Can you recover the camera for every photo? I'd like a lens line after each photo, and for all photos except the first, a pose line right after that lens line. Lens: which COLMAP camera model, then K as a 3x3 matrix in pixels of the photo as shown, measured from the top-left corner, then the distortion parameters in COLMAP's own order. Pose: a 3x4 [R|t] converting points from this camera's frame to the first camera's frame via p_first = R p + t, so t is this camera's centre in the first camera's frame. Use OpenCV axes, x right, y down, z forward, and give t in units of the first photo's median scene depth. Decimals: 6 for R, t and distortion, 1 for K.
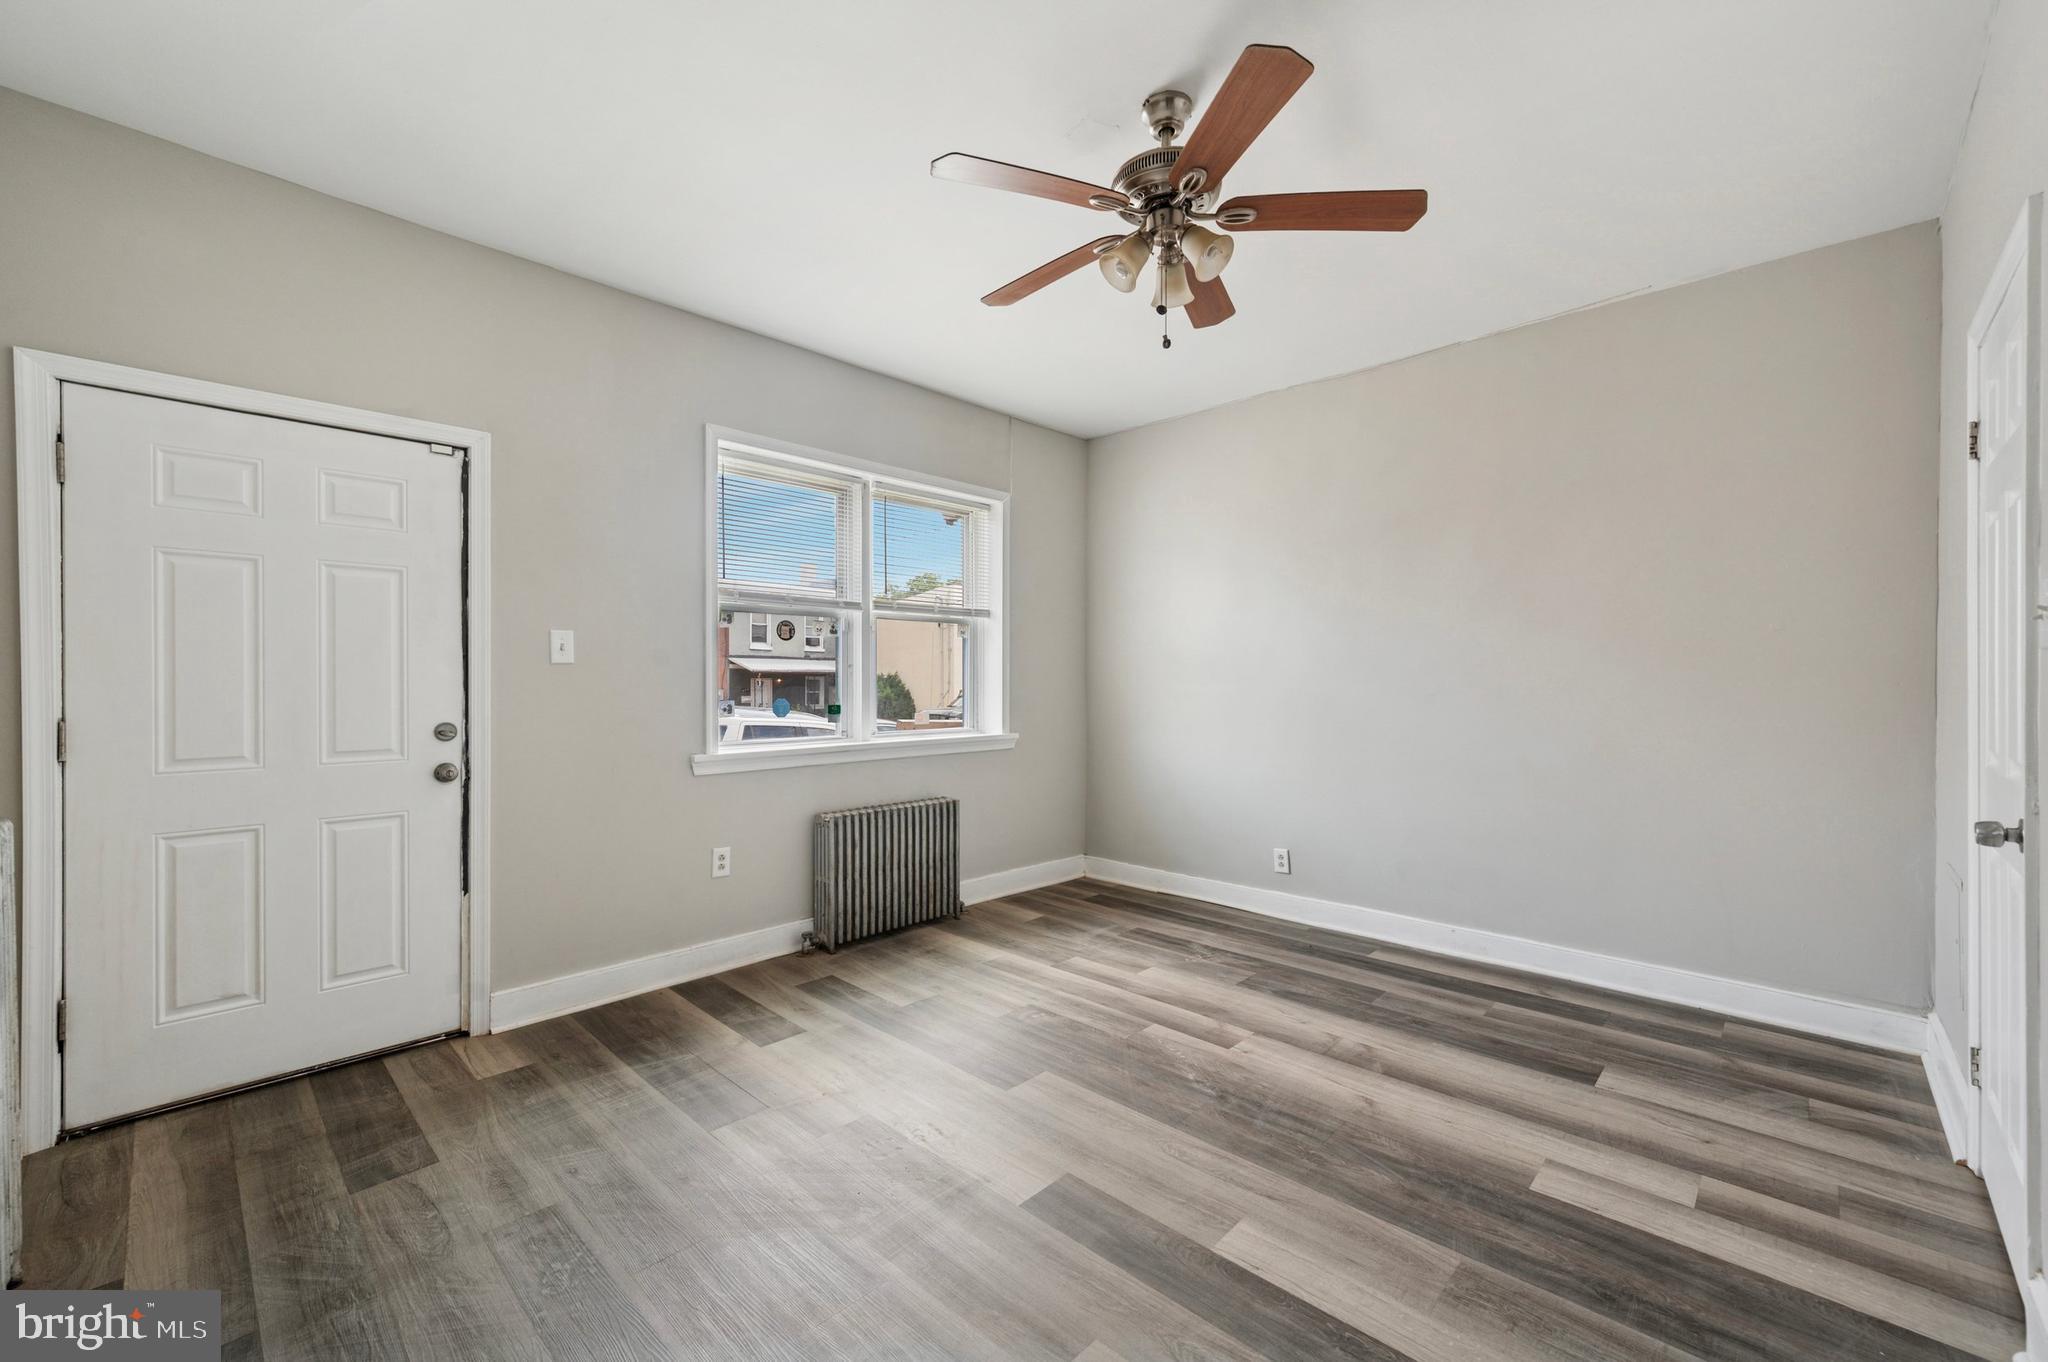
lens RADIAL K [[845.2, 0, 1024.7], [0, 845.2, 681.0], [0, 0, 1]] dist [0.000393, -0.000074]
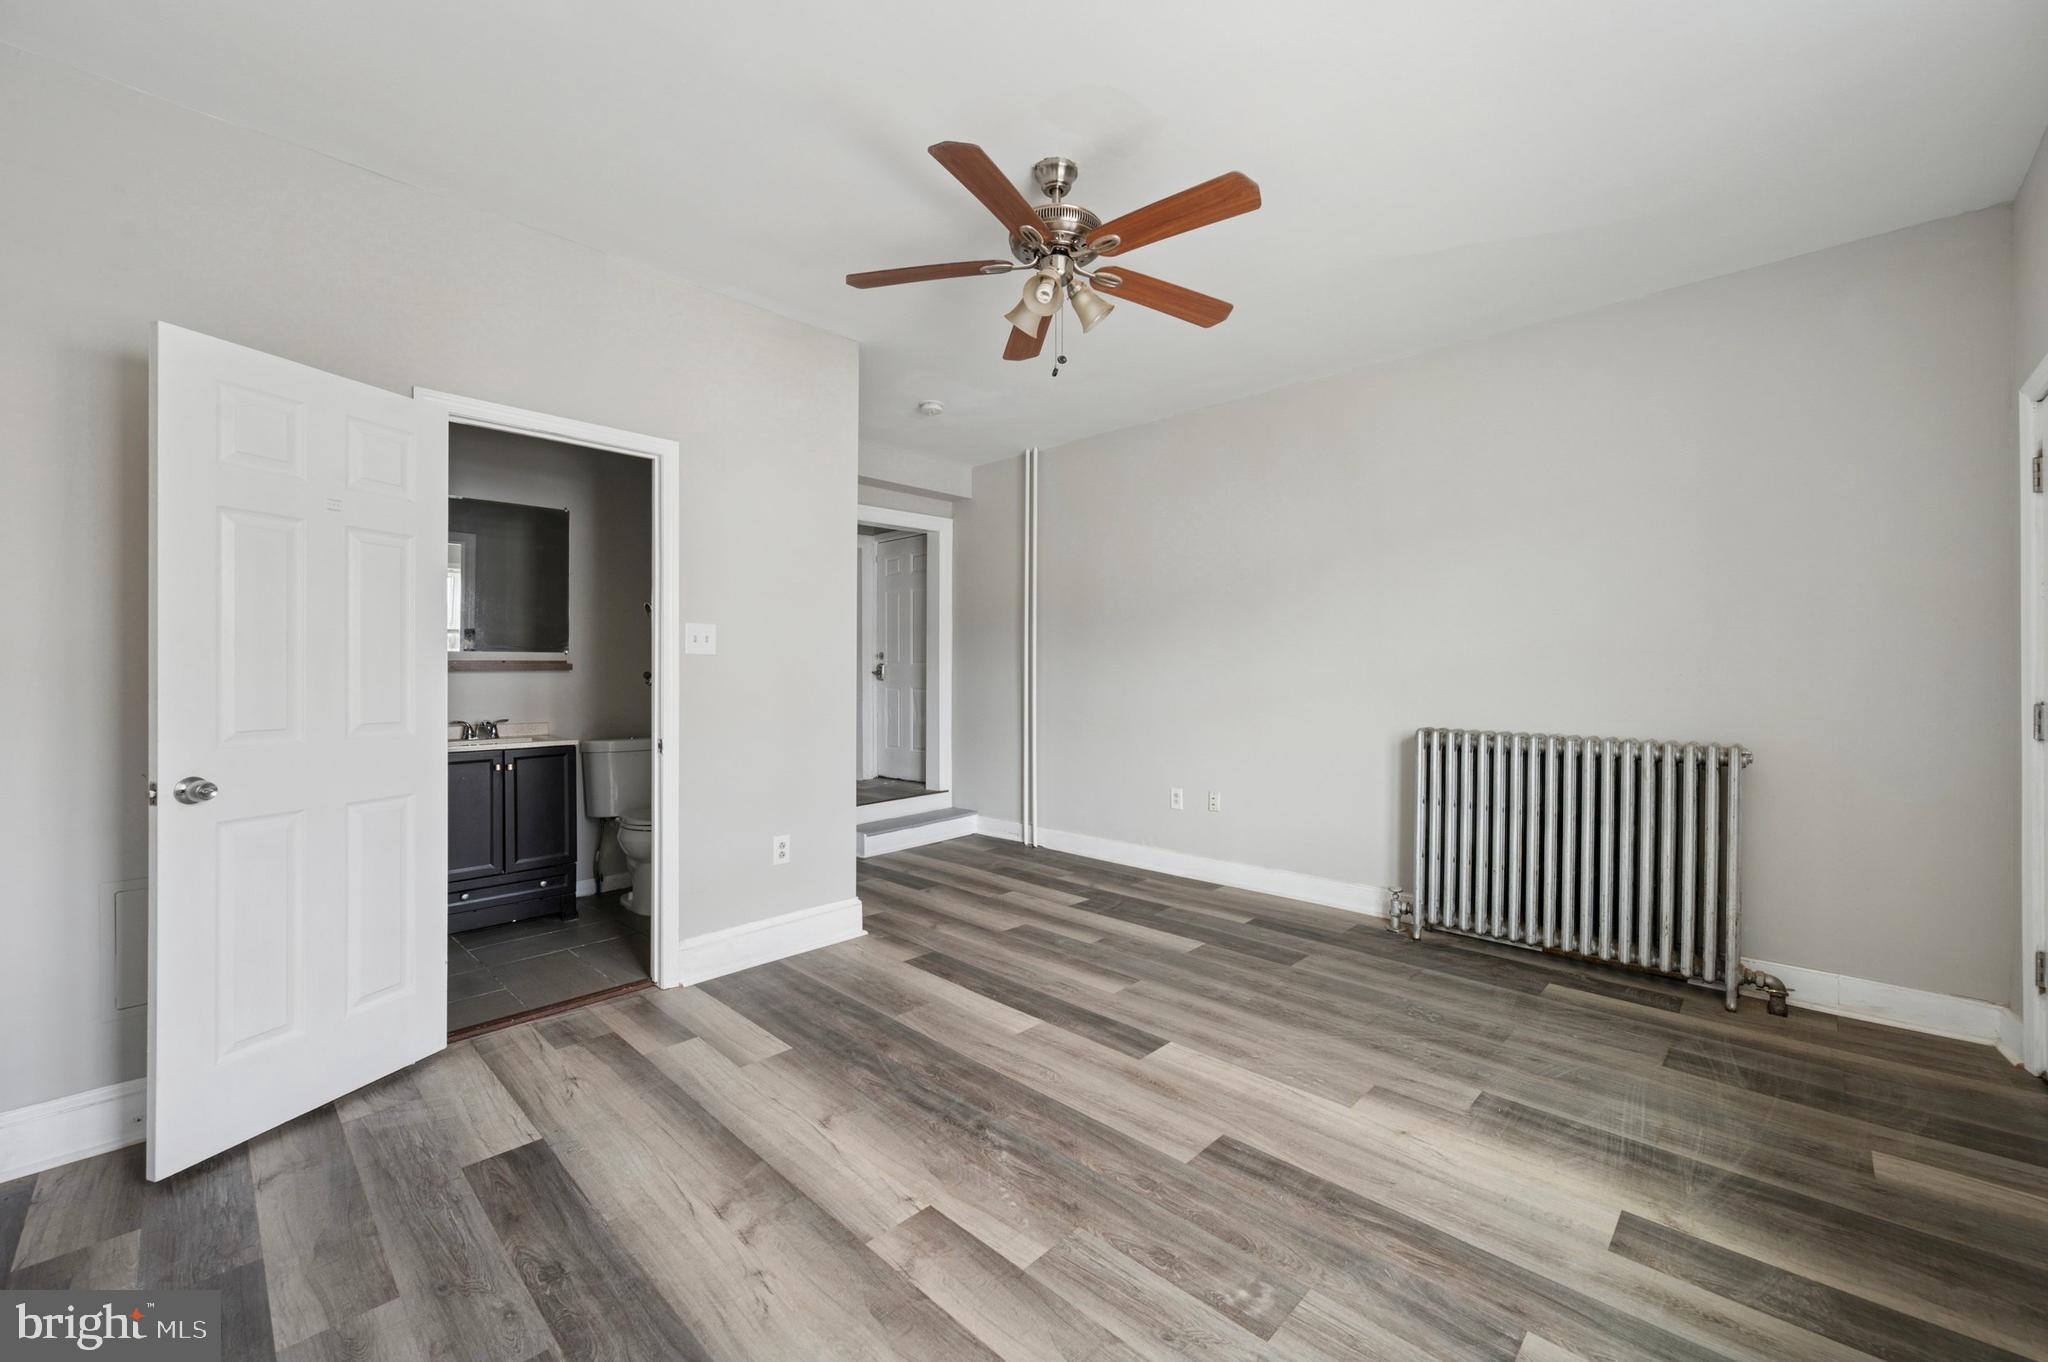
lens RADIAL K [[845.2, 0, 1021.3], [0, 845.2, 681.7], [0, 0, 1]] dist [0.000393, -0.000074]
pose [[-0.999982, 0.002261, 0.005580, 0.185838], [0.002334, 0.999912, 0.013073, 0.002485], [-0.005550, 0.013086, -0.999899, 1.918862]]
